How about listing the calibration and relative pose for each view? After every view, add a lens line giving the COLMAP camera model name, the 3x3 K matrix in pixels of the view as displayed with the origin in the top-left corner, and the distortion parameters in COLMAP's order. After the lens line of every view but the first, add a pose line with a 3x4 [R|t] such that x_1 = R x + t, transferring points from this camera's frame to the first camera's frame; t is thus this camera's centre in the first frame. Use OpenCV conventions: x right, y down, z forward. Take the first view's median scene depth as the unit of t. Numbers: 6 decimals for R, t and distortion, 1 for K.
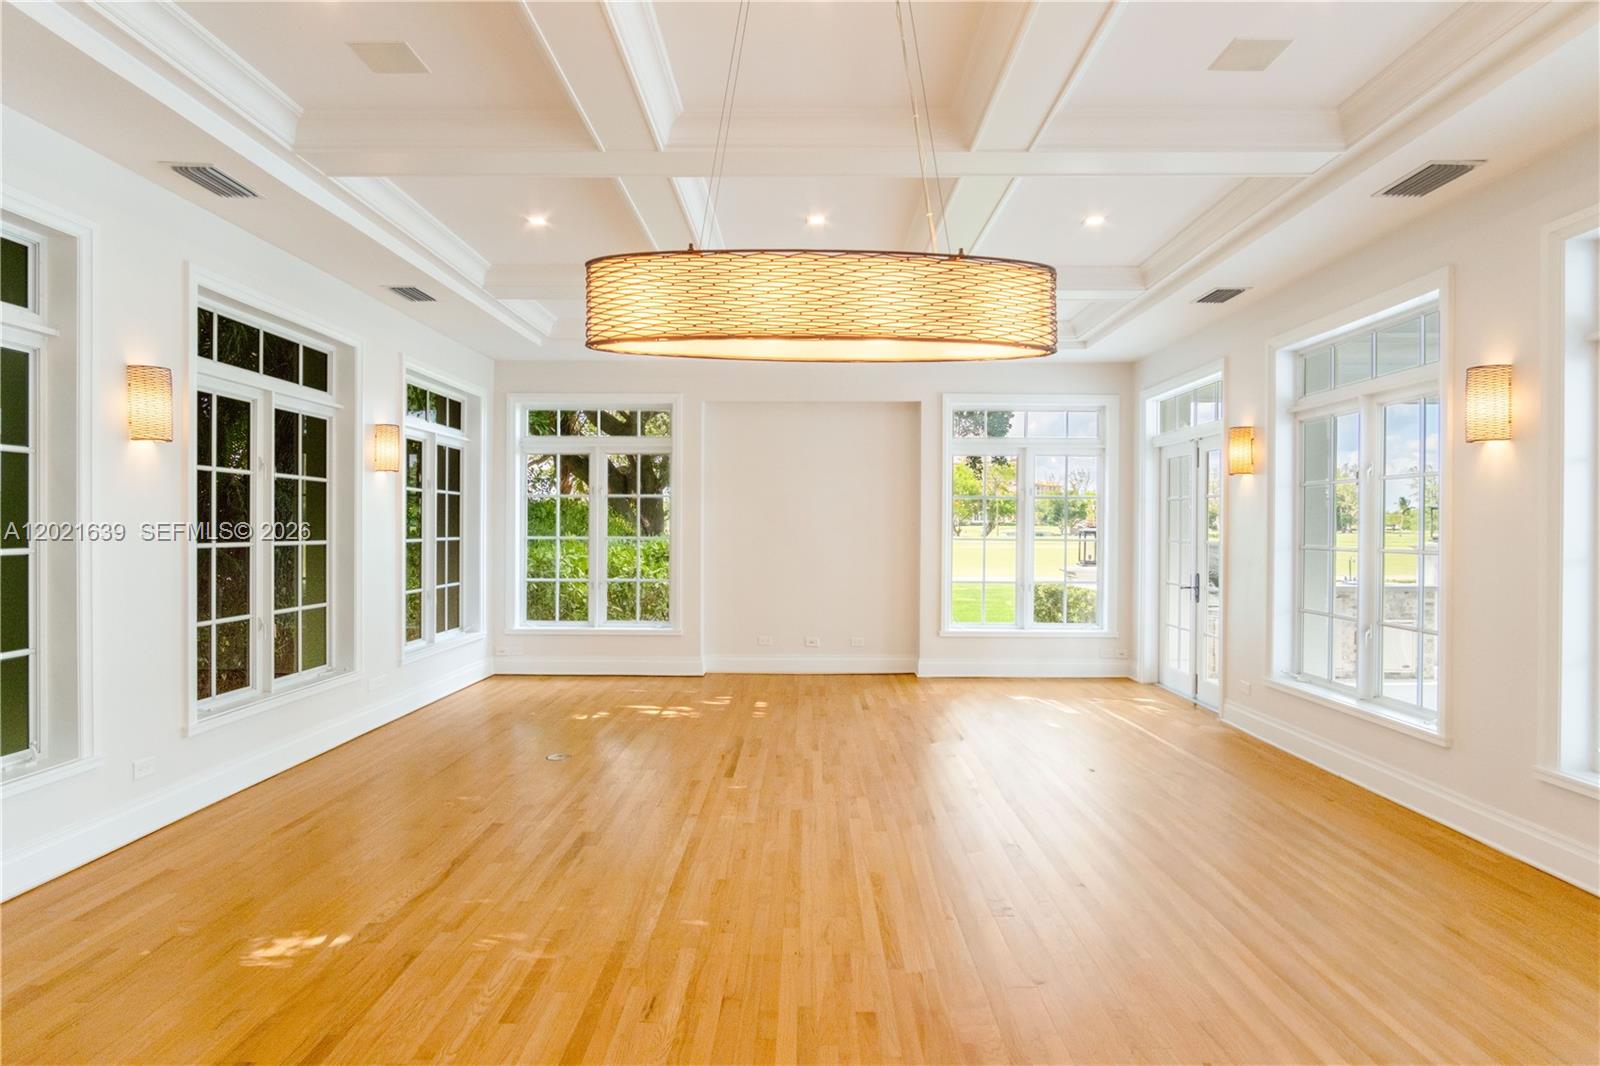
lens RADIAL K [[866.6, 0, 800.3], [0, 866.6, 531.0], [0, 0, 1]] dist [-0.010282, -0.001174]
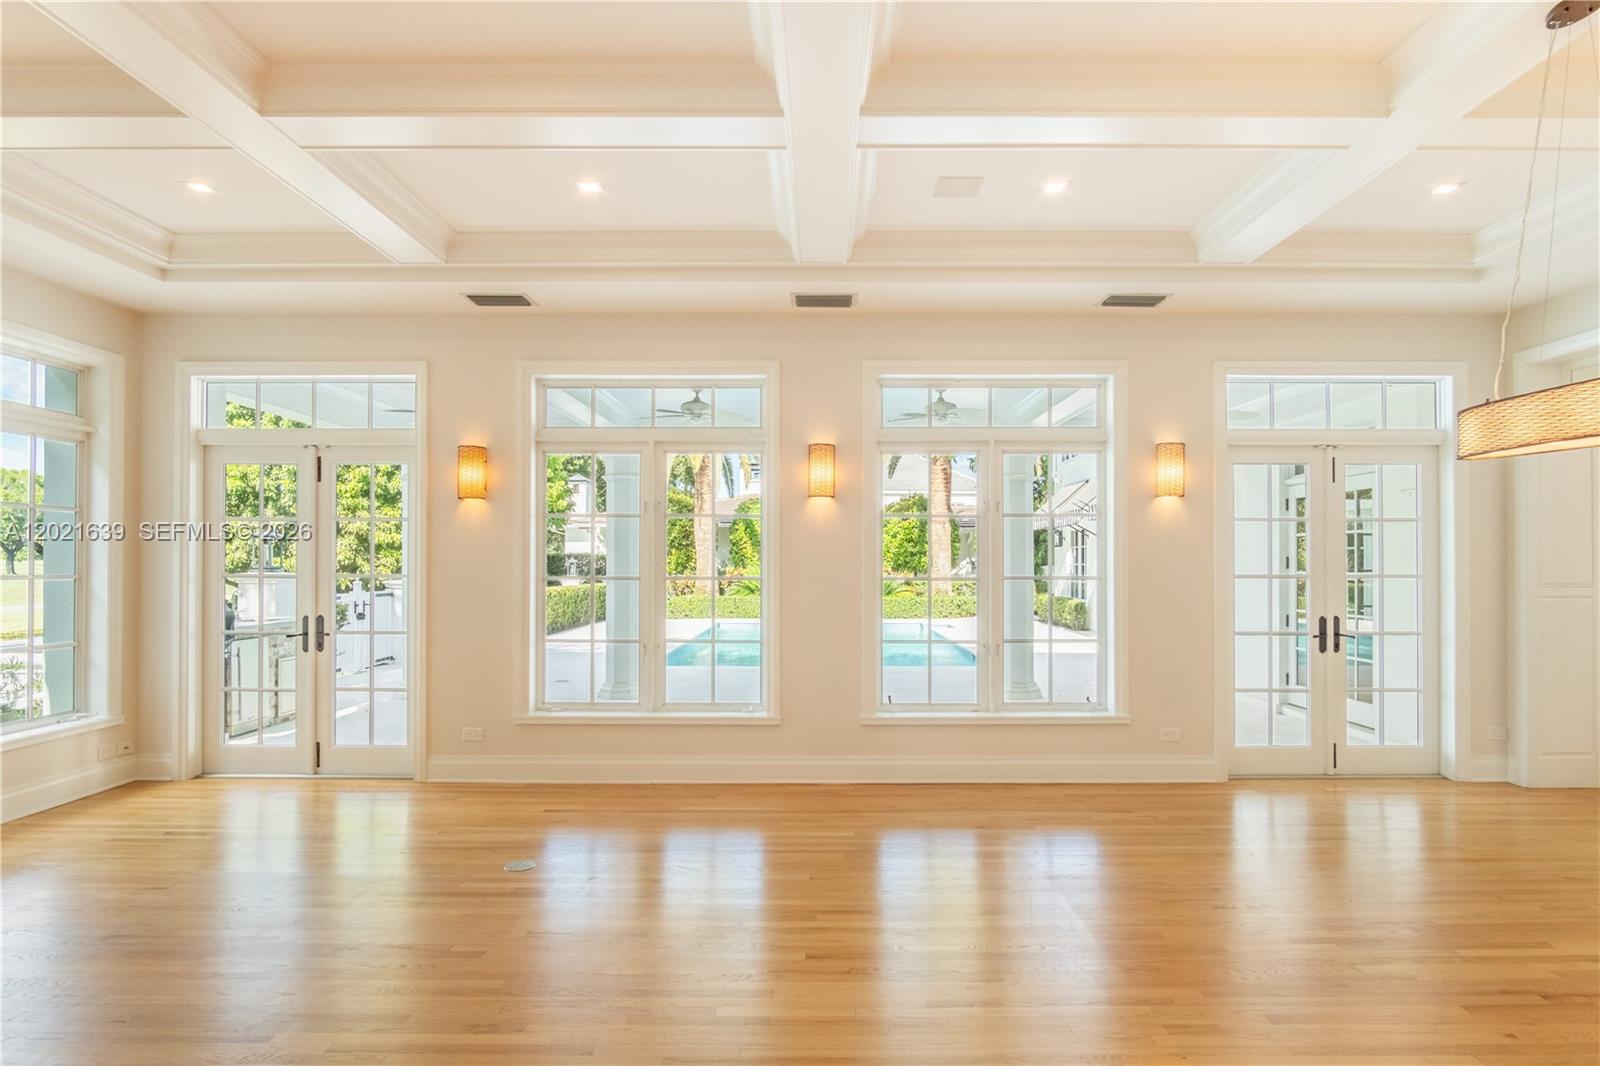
lens RADIAL K [[900.8, 0, 812.4], [0, 900.8, 559.1], [0, 0, 1]] dist [-0.015008, 0.004575]
pose [[-0.004284, 0.000883, 0.999990, -0.350856], [0.001760, 0.999998, -0.000875, -0.000885], [-0.999989, 0.001757, -0.004285, 0.527115]]
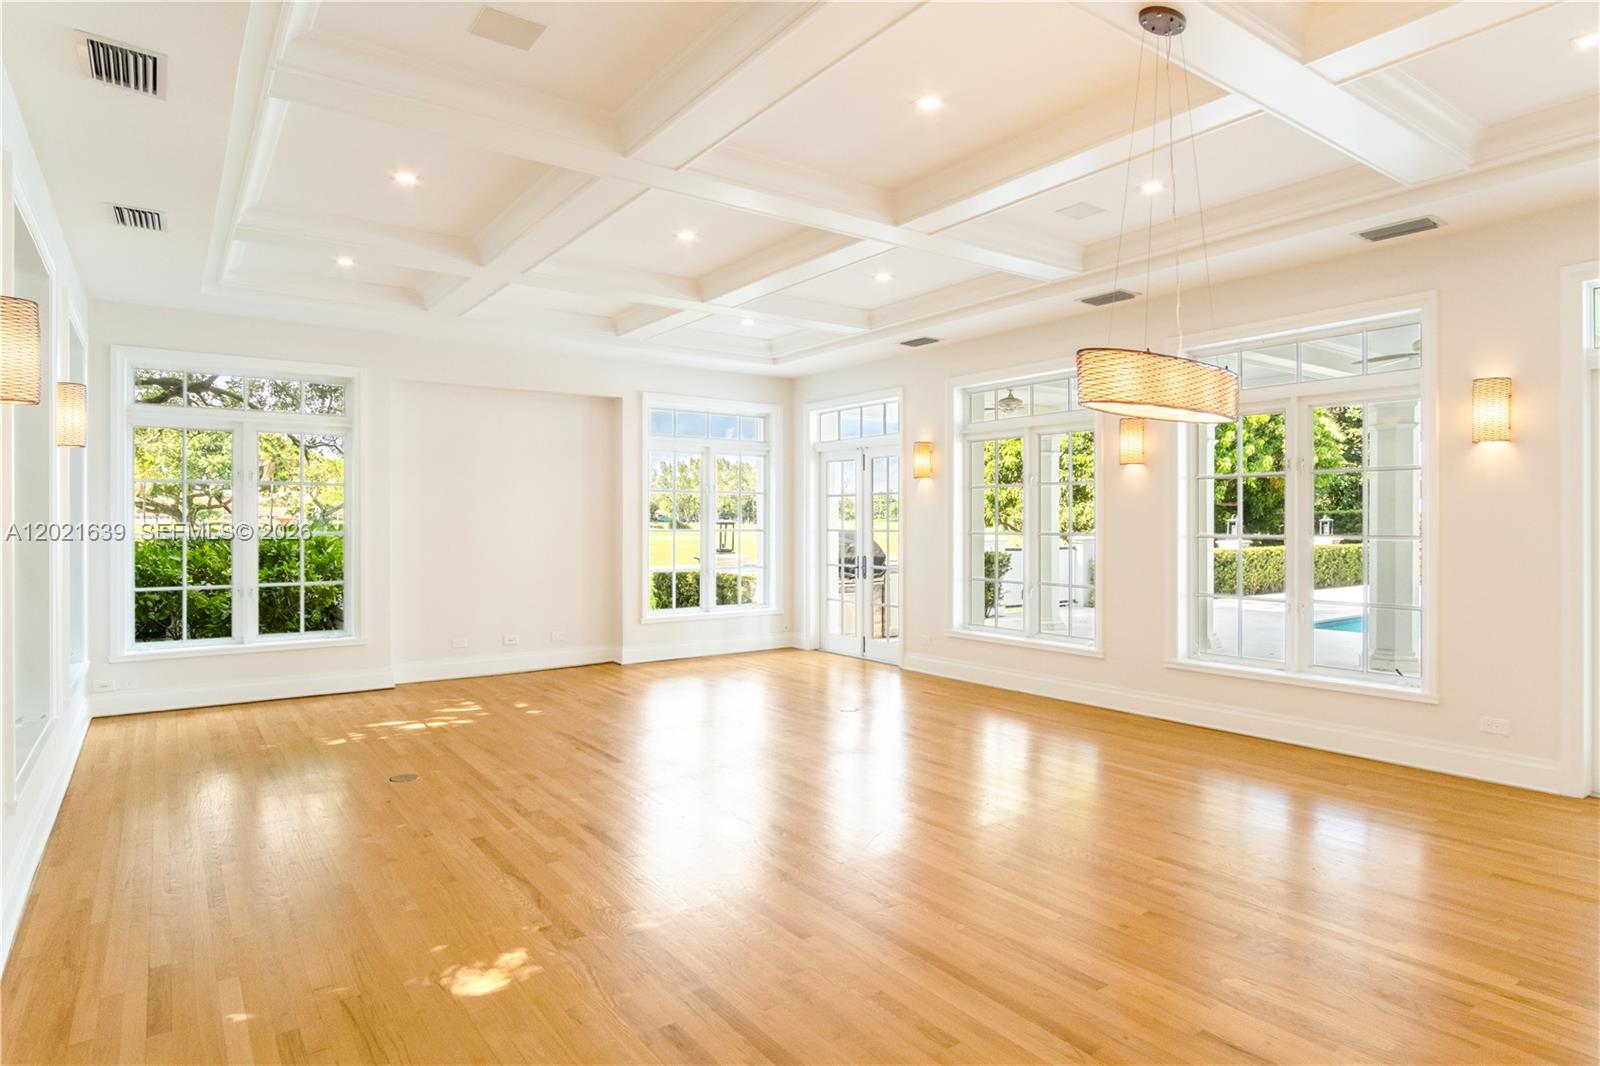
lens RADIAL K [[900.8, 0, 823.8], [0, 900.8, 519.2], [0, 0, 1]] dist [-0.015008, 0.004575]
pose [[0.796278, -0.003702, 0.604920, -0.356614], [0.006616, 0.999975, -0.002590, -0.000348], [-0.604895, 0.006064, 0.796282, 0.000377]]
